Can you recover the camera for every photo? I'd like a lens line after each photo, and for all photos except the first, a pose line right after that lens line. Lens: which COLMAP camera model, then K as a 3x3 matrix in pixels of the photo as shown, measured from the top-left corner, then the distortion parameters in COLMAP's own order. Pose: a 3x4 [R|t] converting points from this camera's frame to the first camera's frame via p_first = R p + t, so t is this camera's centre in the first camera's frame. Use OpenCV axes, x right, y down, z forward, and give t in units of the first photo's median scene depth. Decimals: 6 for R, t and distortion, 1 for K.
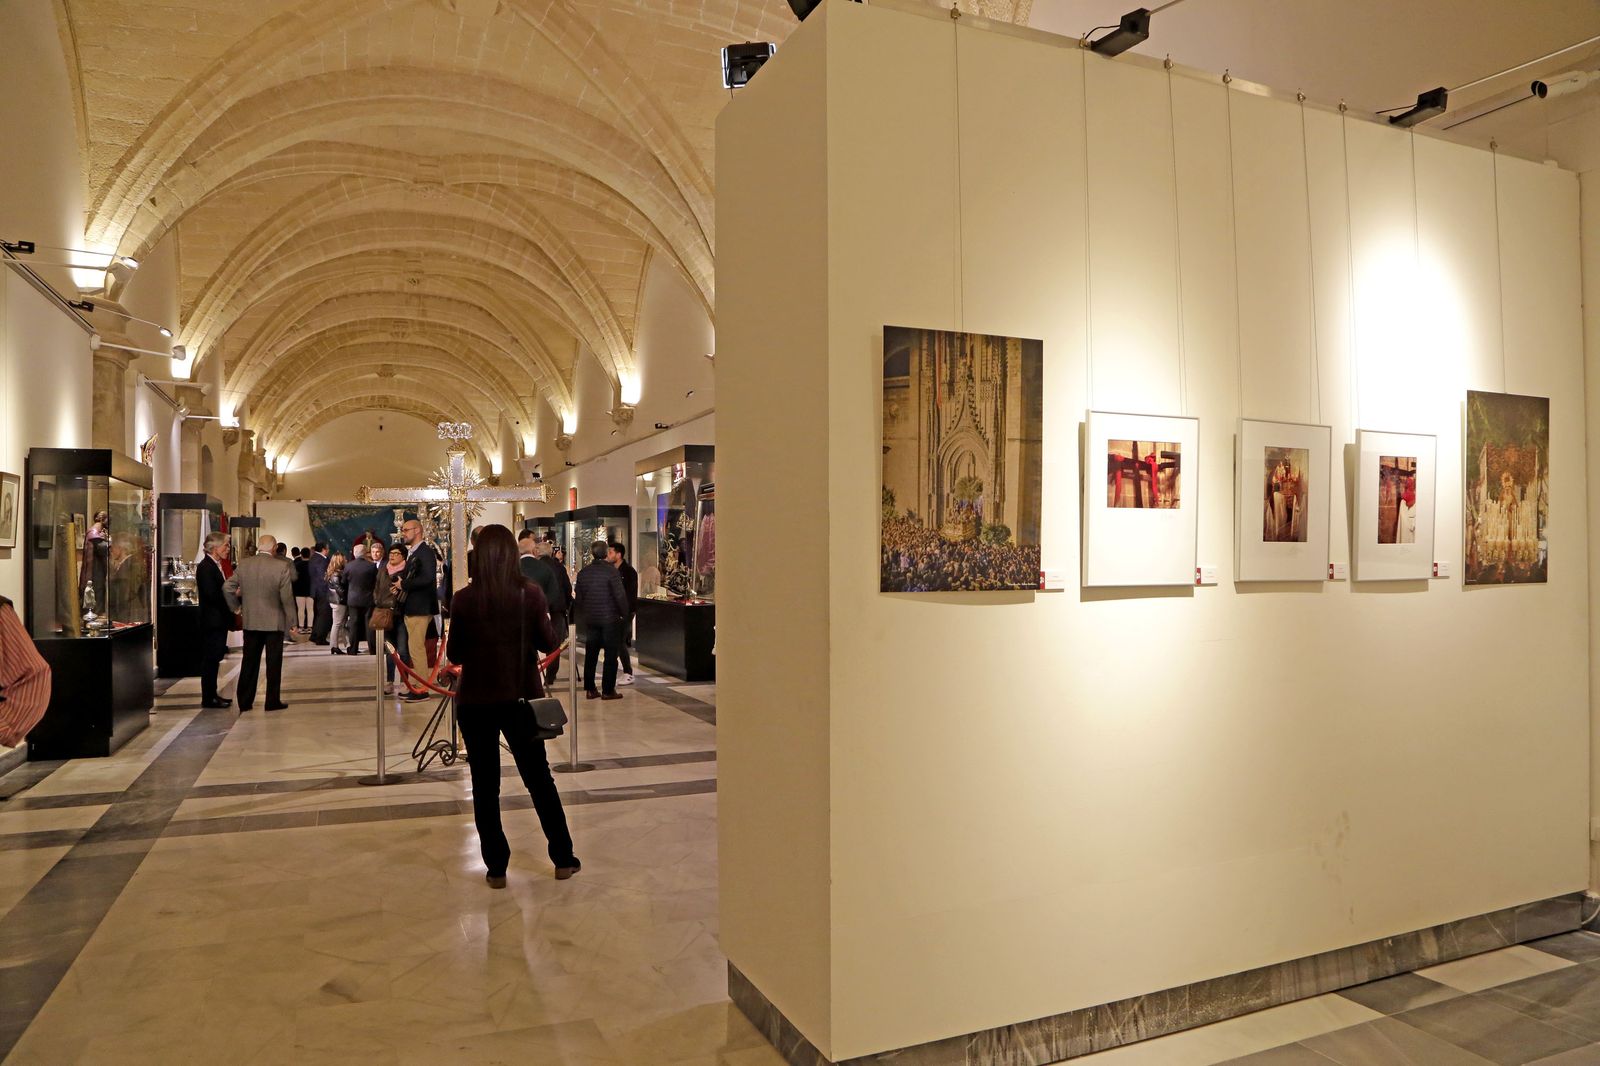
lens RADIAL K [[1122.5, 0, 800.0], [0, 1122.5, 533.0], [0, 0, 1]] dist [-0.073566, 0.002937]
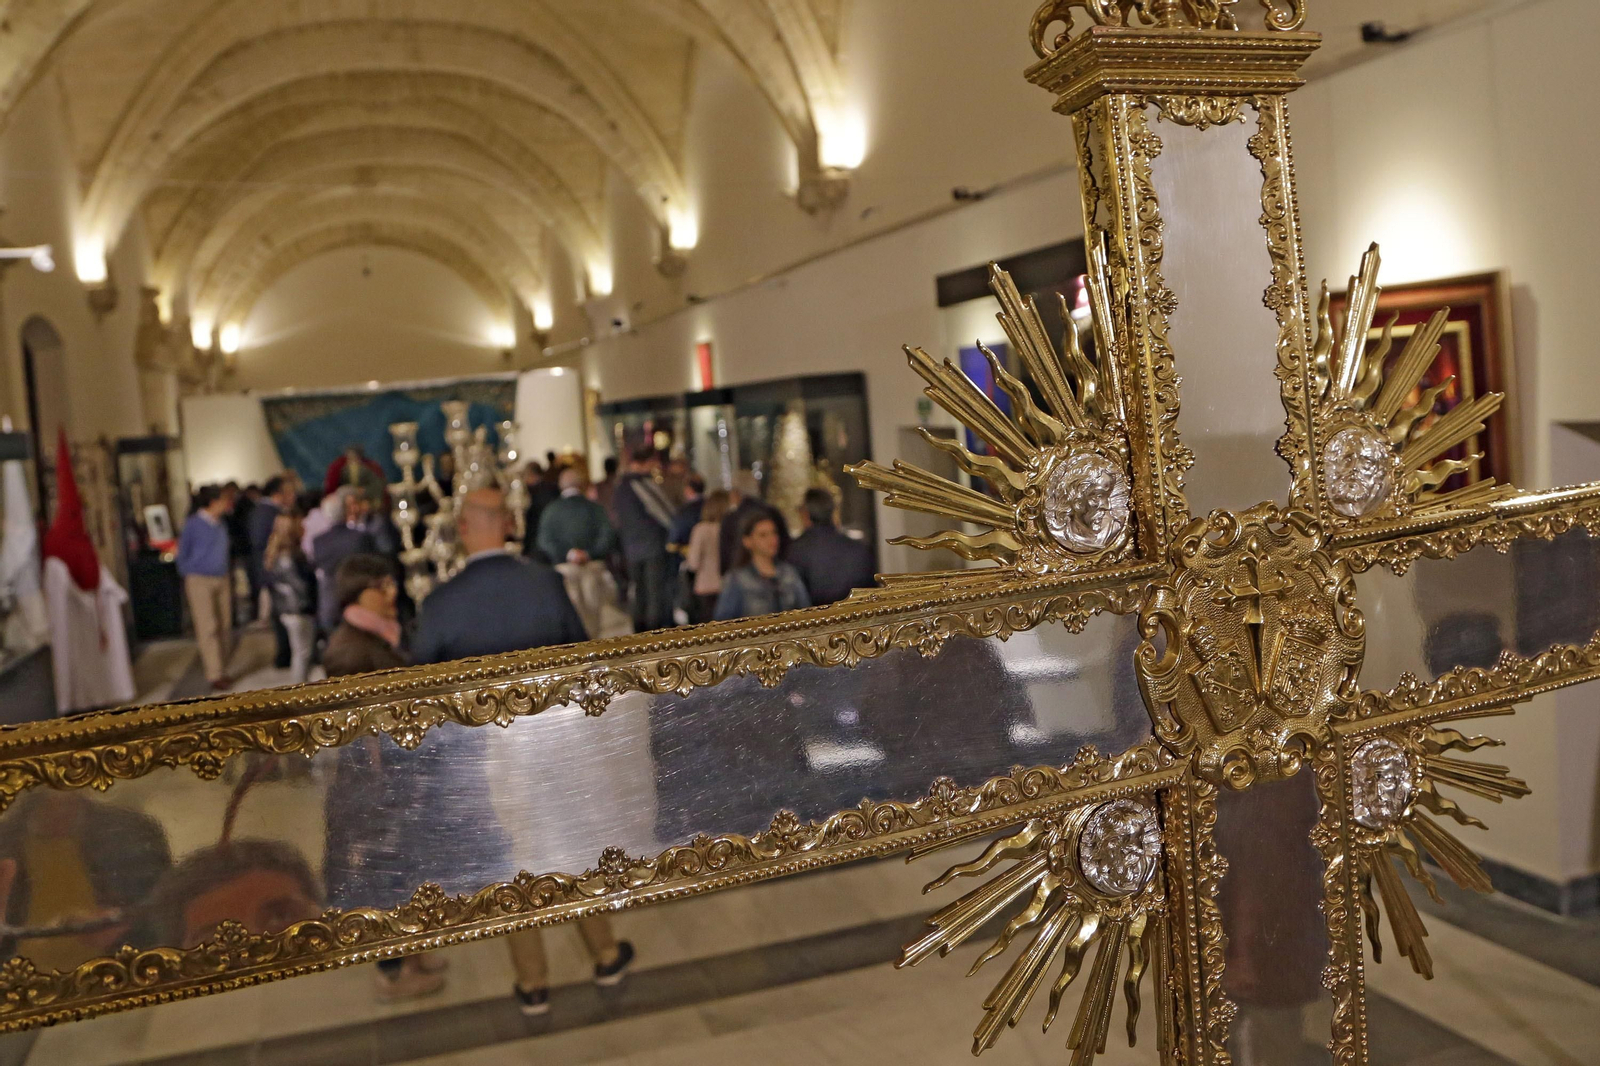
lens RADIAL K [[1347.0, 0, 800.0], [0, 1347.0, 533.0], [0, 0, 1]] dist [-0.114249, 0.001774]
pose [[0.996125, -0.058228, -0.065906, -0.778765], [0.065508, 0.991284, 0.114304, -0.132154], [0.058675, -0.118178, 0.991257, 2.178615]]
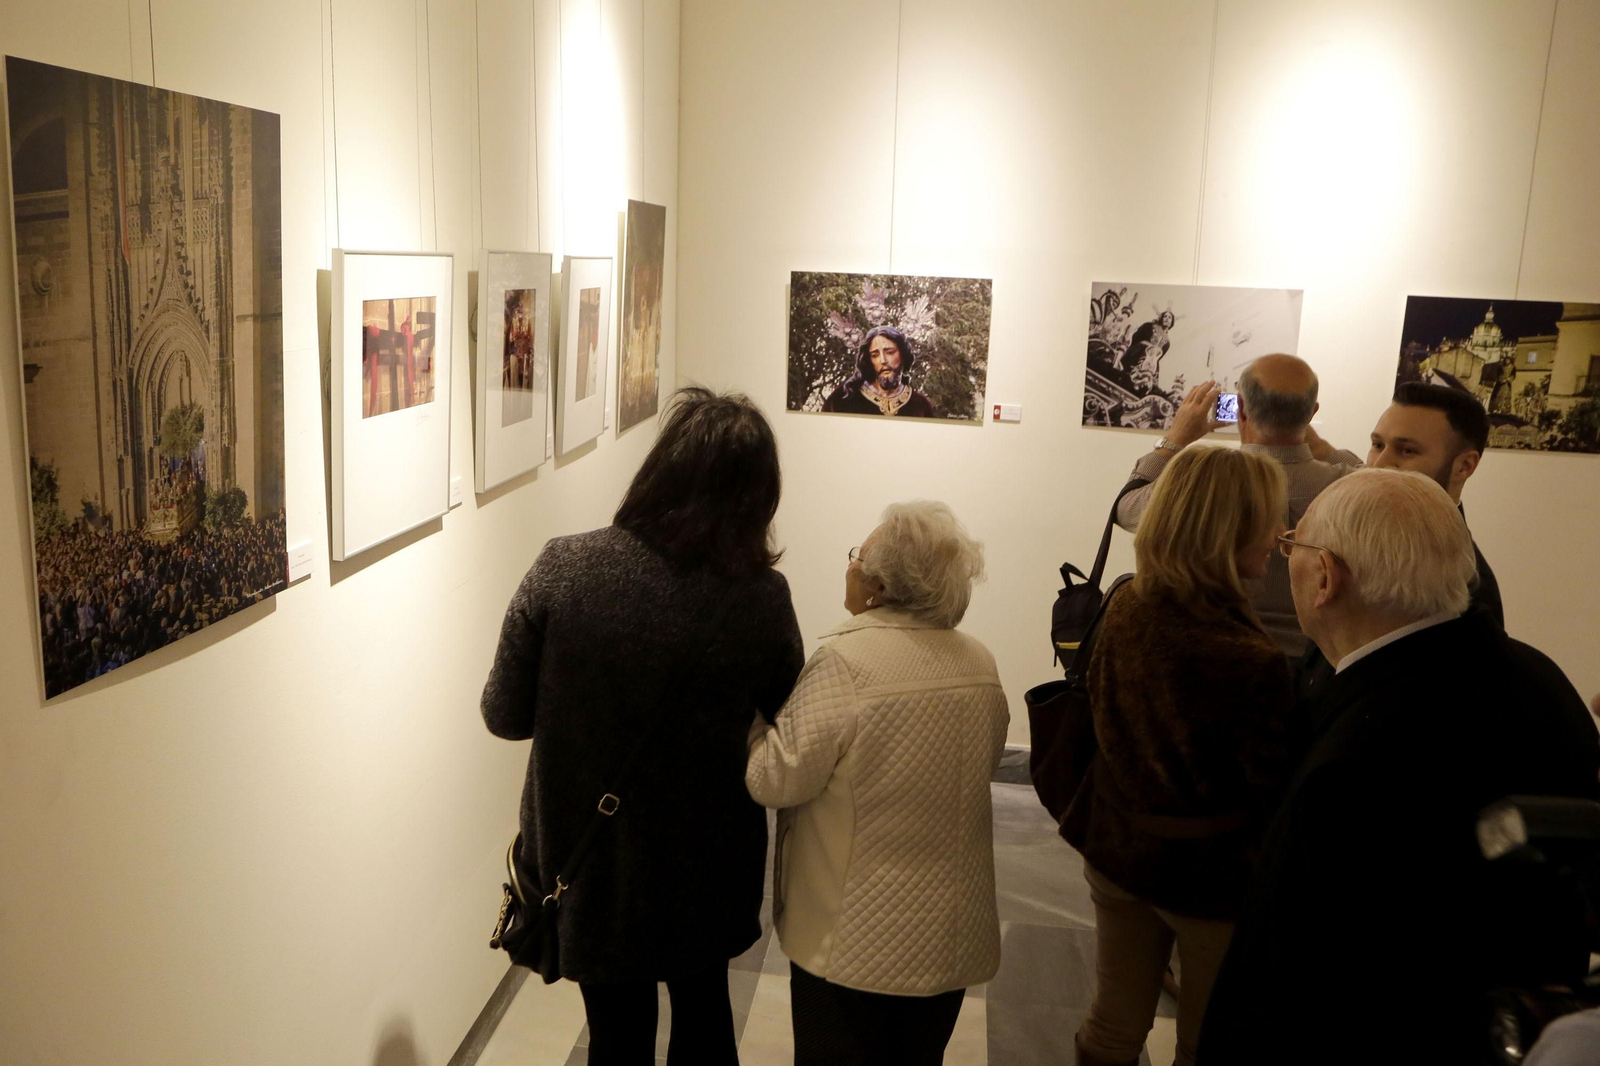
lens RADIAL K [[1184.4, 0, 800.0], [0, 1184.4, 533.0], [0, 0, 1]] dist [-0.103811, 0.002212]
pose [[0.514304, -0.174906, 0.839583, -0.124191], [-0.047066, 0.971750, 0.231271, -0.115120], [-0.856315, -0.158460, 0.491543, 0.497254]]
